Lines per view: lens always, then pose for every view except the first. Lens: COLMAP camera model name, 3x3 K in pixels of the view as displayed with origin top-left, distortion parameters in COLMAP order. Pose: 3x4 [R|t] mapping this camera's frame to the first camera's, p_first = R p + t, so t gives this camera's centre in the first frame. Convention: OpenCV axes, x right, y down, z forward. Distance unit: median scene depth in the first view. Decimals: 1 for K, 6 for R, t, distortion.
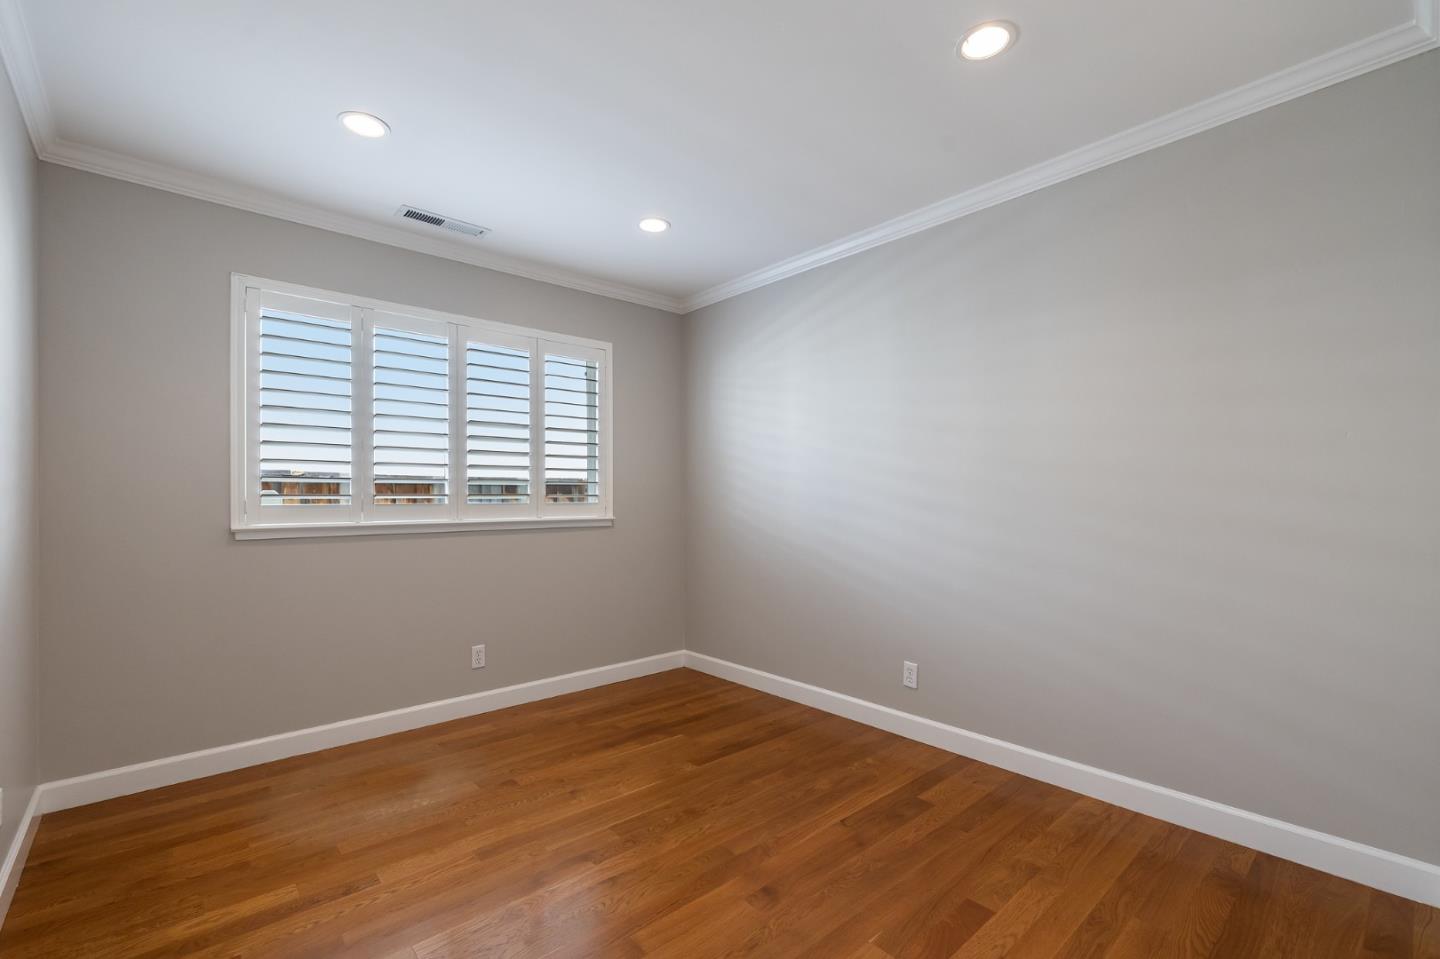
lens RADIAL K [[635.0, 0, 723.4], [0, 635.0, 493.4], [0, 0, 1]] dist [0.002043, -0.000393]
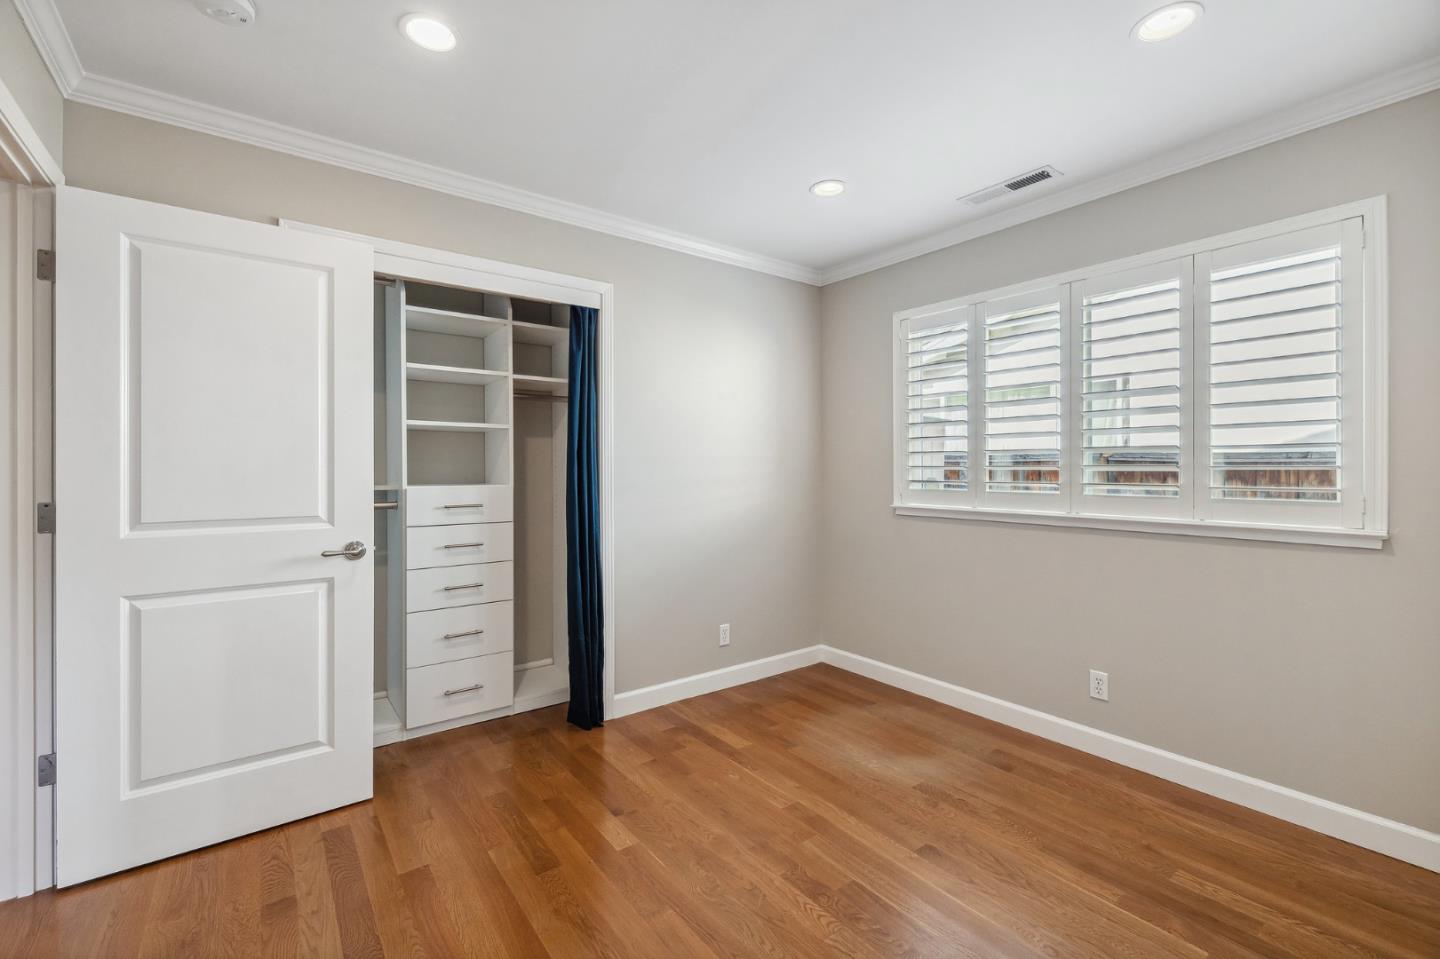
lens RADIAL K [[635.0, 0, 722.1], [0, 635.0, 469.8], [0, 0, 1]] dist [0.002043, -0.000393]
pose [[-0.102191, 0.008052, -0.994732, 0.497361], [0.007227, 0.999947, 0.007352, -0.027467], [0.994739, -0.006437, -0.102243, 0.658364]]
